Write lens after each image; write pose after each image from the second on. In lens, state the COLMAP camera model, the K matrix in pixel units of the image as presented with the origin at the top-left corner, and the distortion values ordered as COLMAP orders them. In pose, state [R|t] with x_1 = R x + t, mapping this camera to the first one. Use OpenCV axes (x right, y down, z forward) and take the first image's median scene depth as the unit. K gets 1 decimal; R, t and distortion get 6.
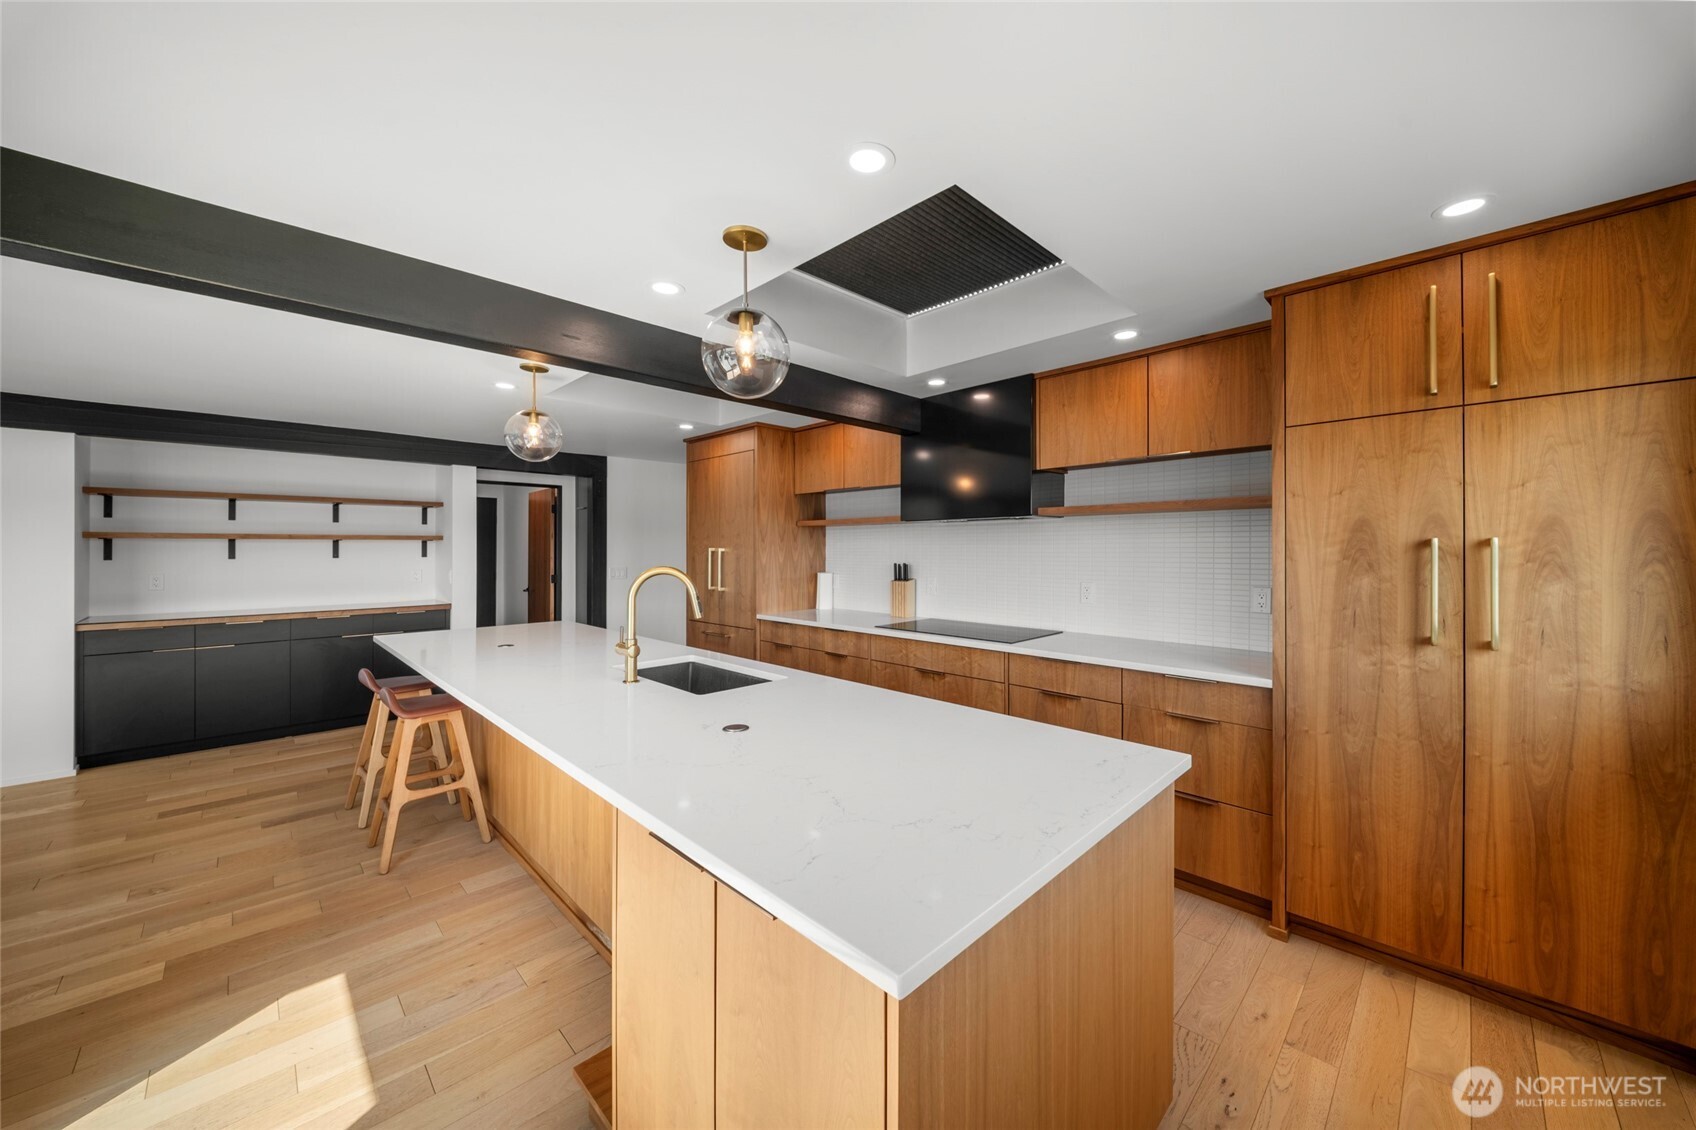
lens RADIAL K [[610.2, 0, 842.6], [0, 610.2, 550.6], [0, 0, 1]] dist [-0.000849, -0.000175]
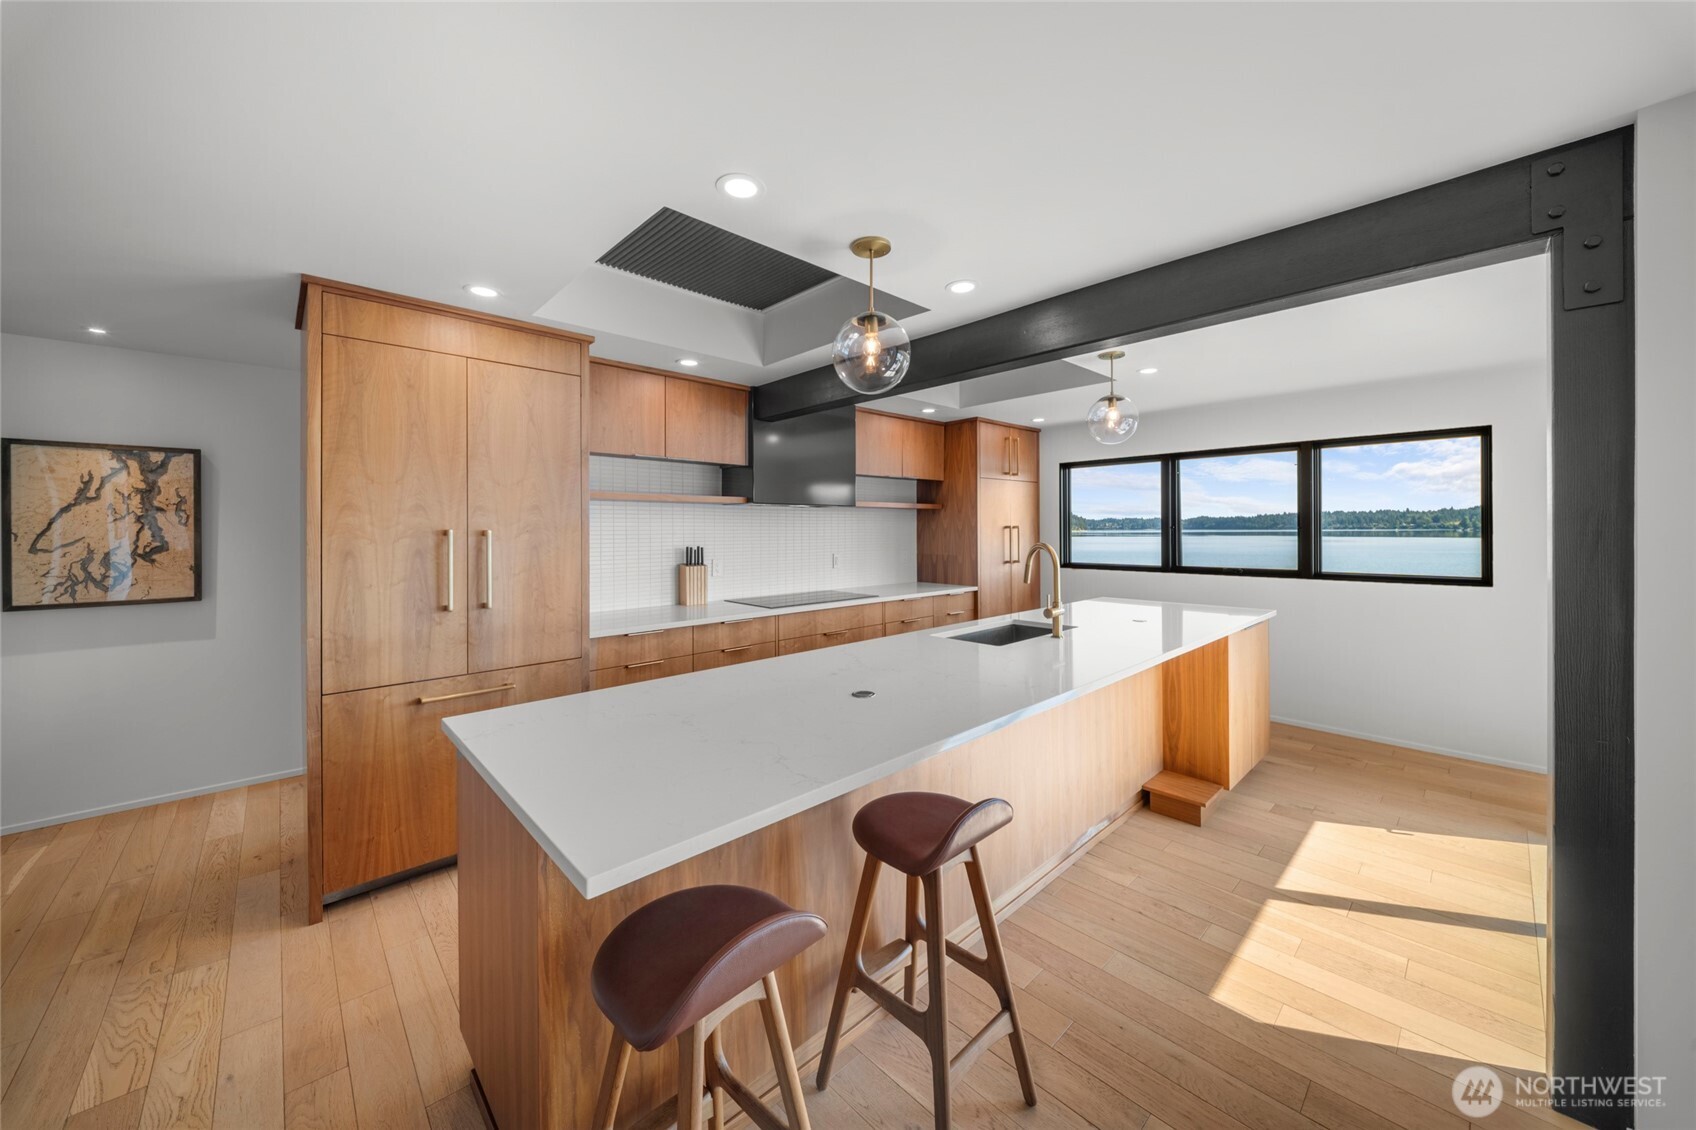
lens RADIAL K [[608.5, 0, 854.7], [0, 608.5, 530.3], [0, 0, 1]] dist [-0.001030, -0.000260]
pose [[0.017368, 0.001922, 0.999847, -0.857648], [0.002073, 0.999996, -0.001958, -0.004510], [-0.999847, 0.002107, 0.017364, 0.746713]]
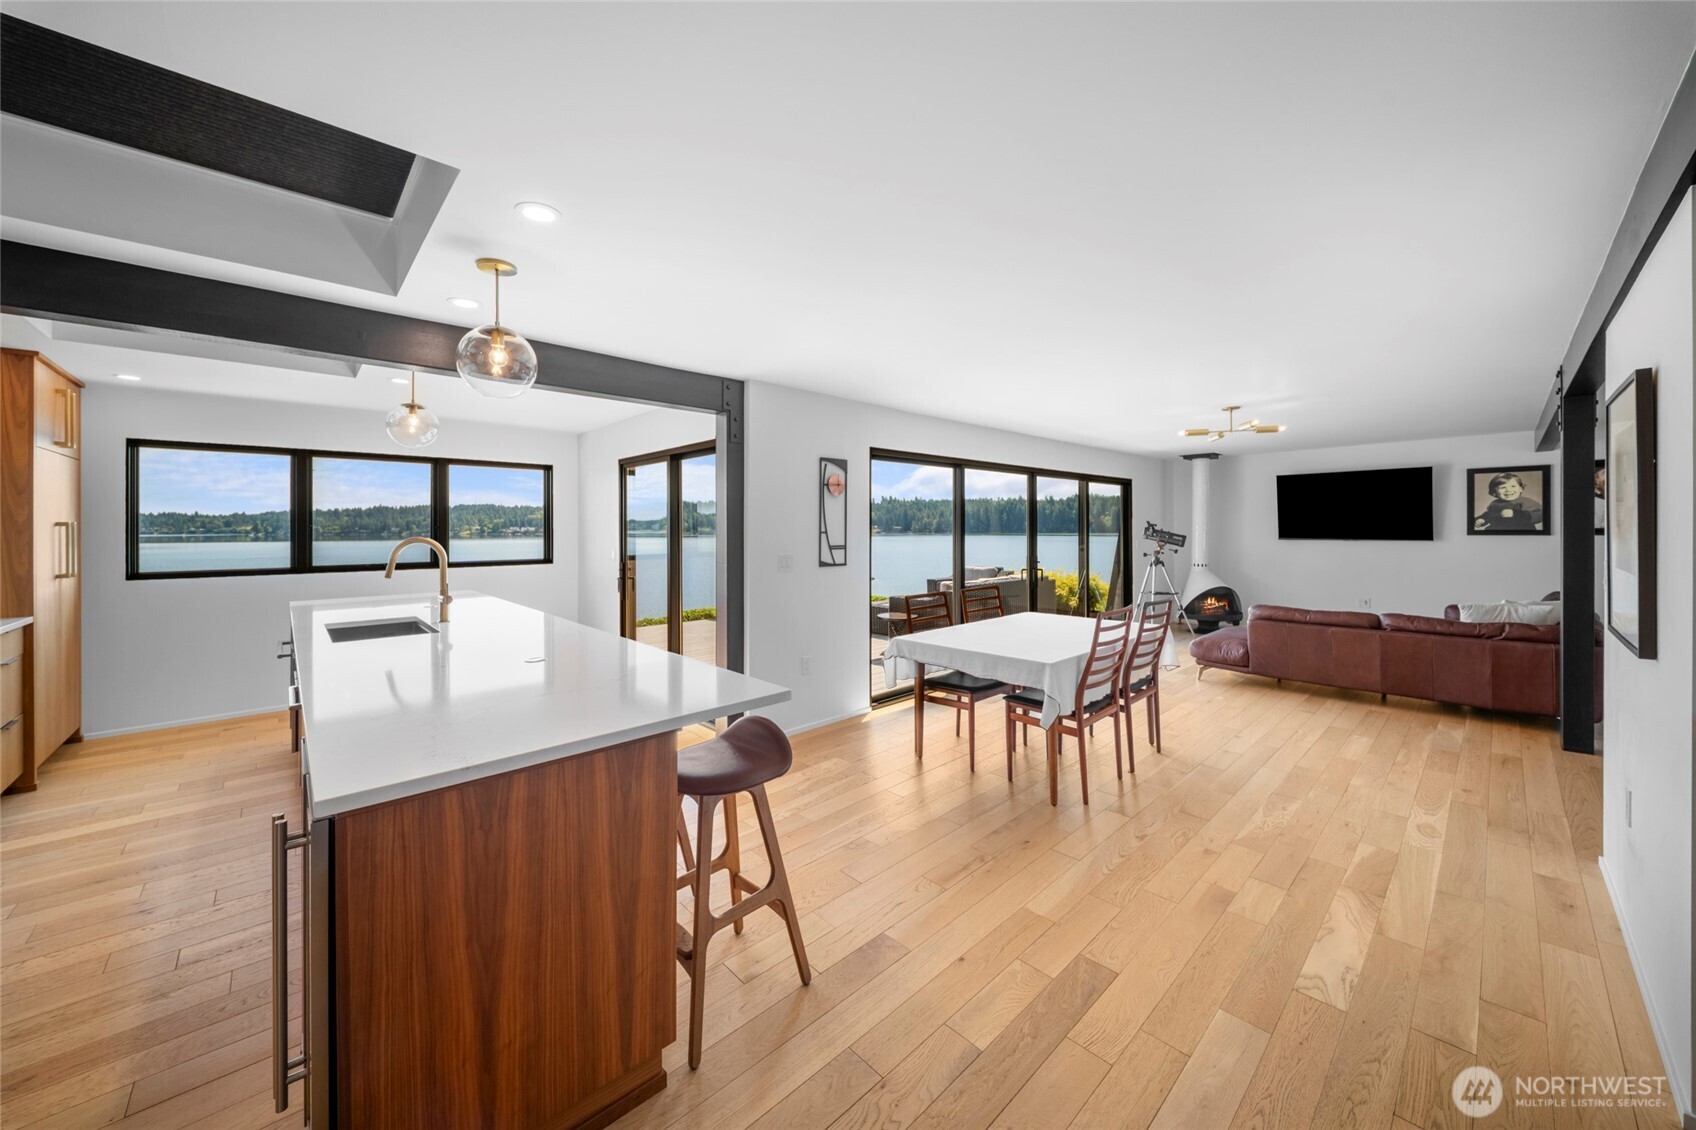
lens RADIAL K [[614.1, 0, 840.9], [0, 614.1, 527.8], [0, 0, 1]] dist [-0.001041, -0.000099]
pose [[-0.999392, 0.009418, 0.033569, -0.703815], [0.009326, 0.999952, -0.002910, 0.004655], [-0.033595, -0.002595, -0.999432, 1.271449]]
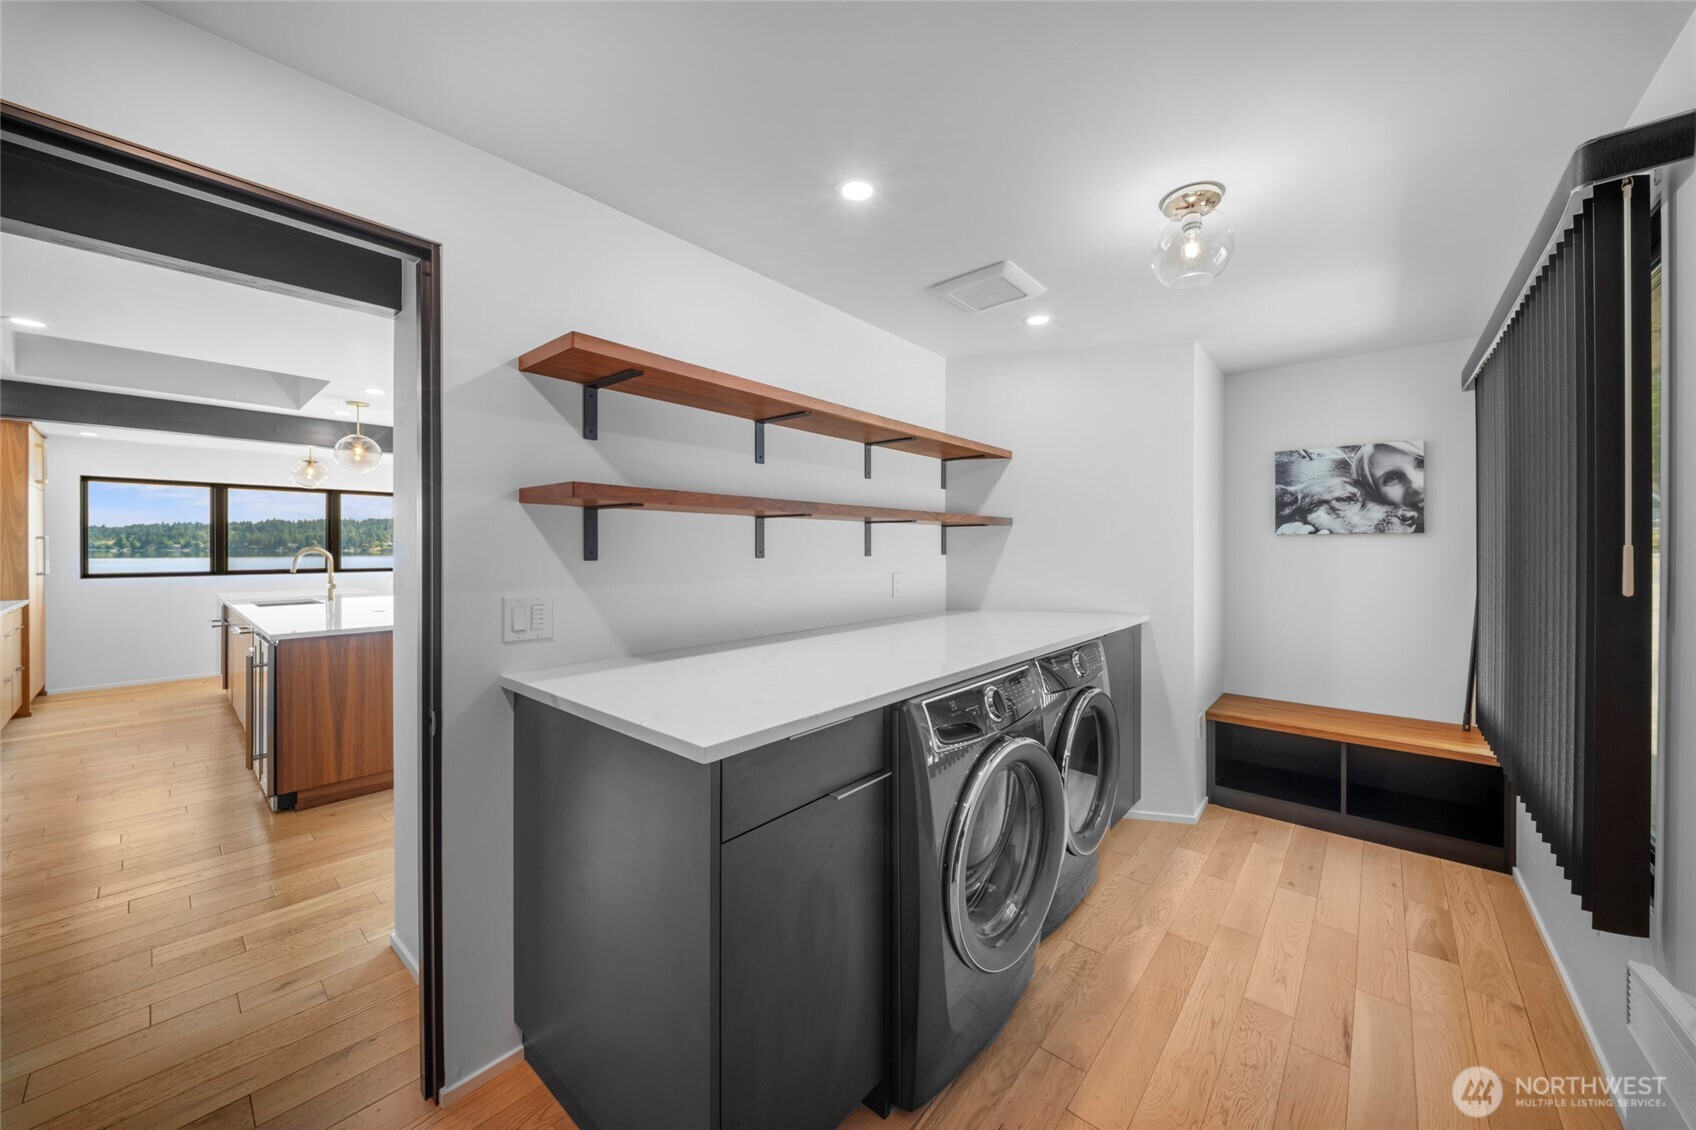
lens RADIAL K [[610.5, 0, 859.9], [0, 610.5, 550.8], [0, 0, 1]] dist [-0.000188, -0.000103]
pose [[-0.996176, 0.003943, -0.087277, -1.119016], [0.003556, 0.999983, 0.004596, 0.013343], [0.087294, 0.004268, -0.996173, 1.816739]]
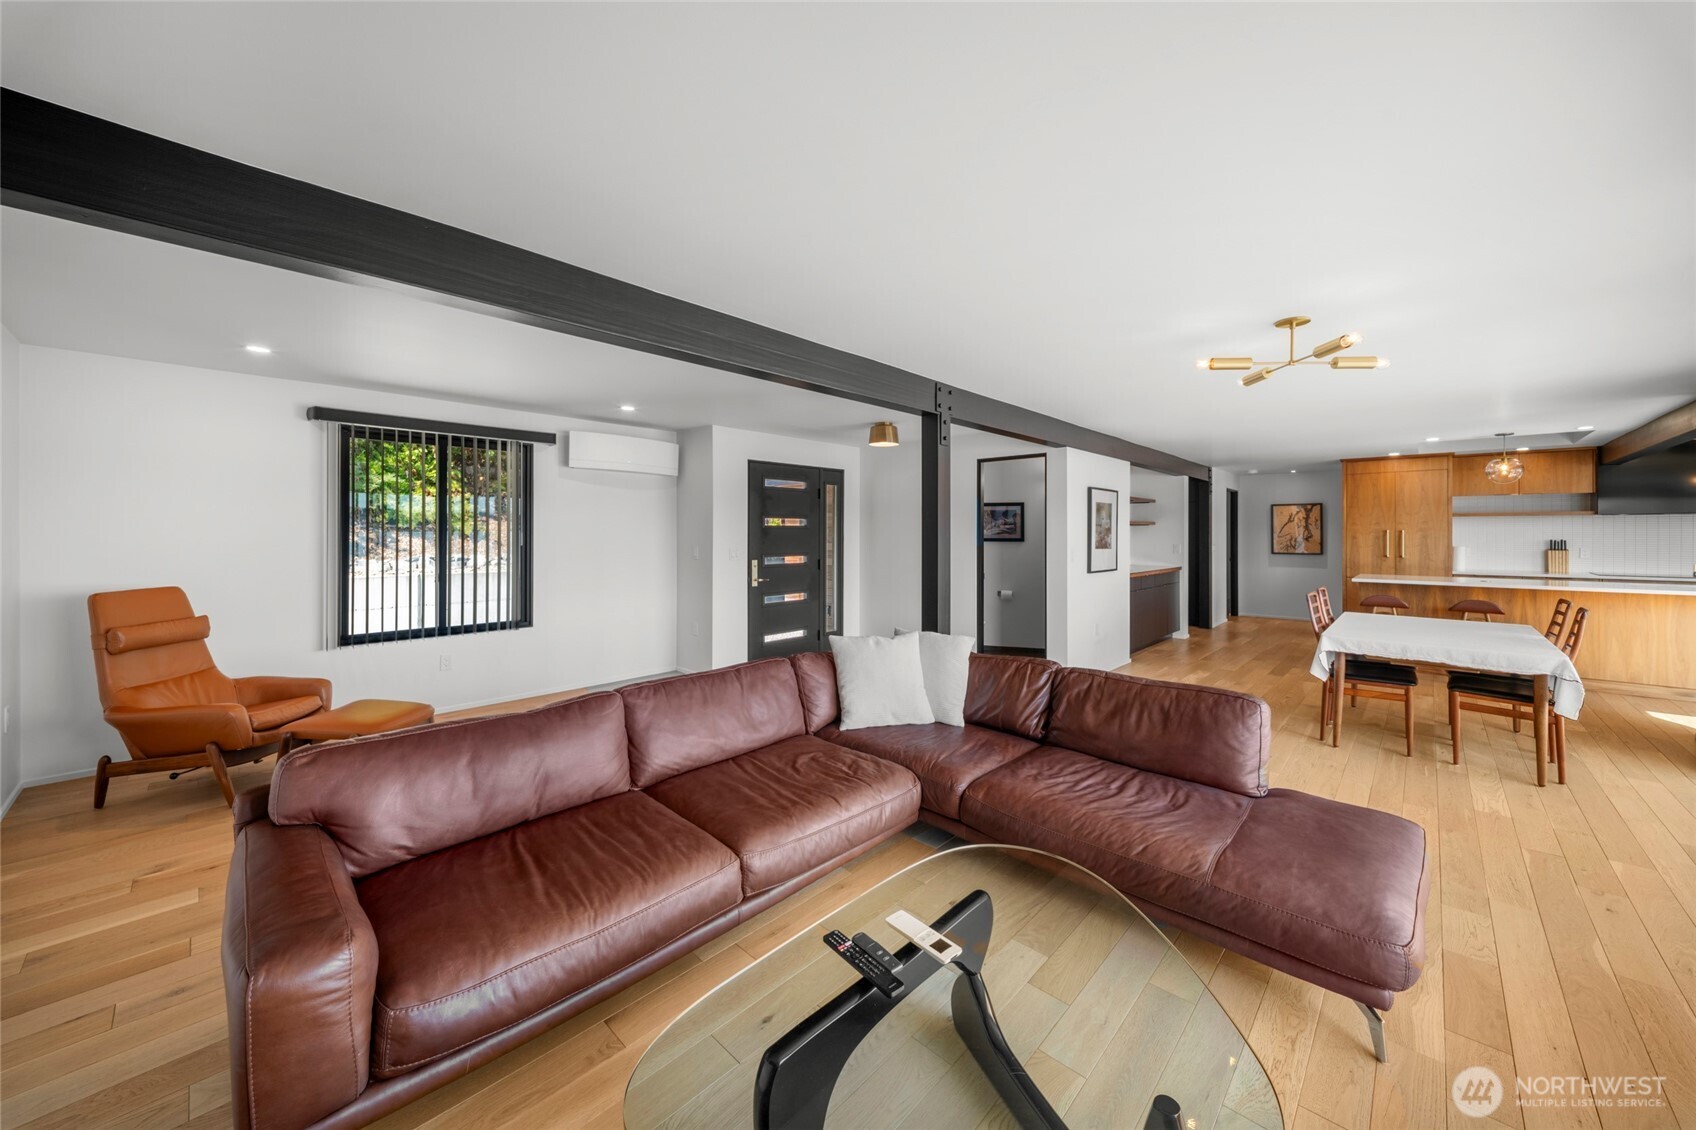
lens RADIAL K [[605.9, 0, 828.6], [0, 605.9, 532.4], [0, 0, 1]] dist [0.012406, -0.008576]
pose [[0.999861, 0.003765, 0.016254, -1.983667], [-0.003767, 0.999993, 0.000125, 0.005581], [-0.016253, -0.000186, 0.999868, -0.656933]]
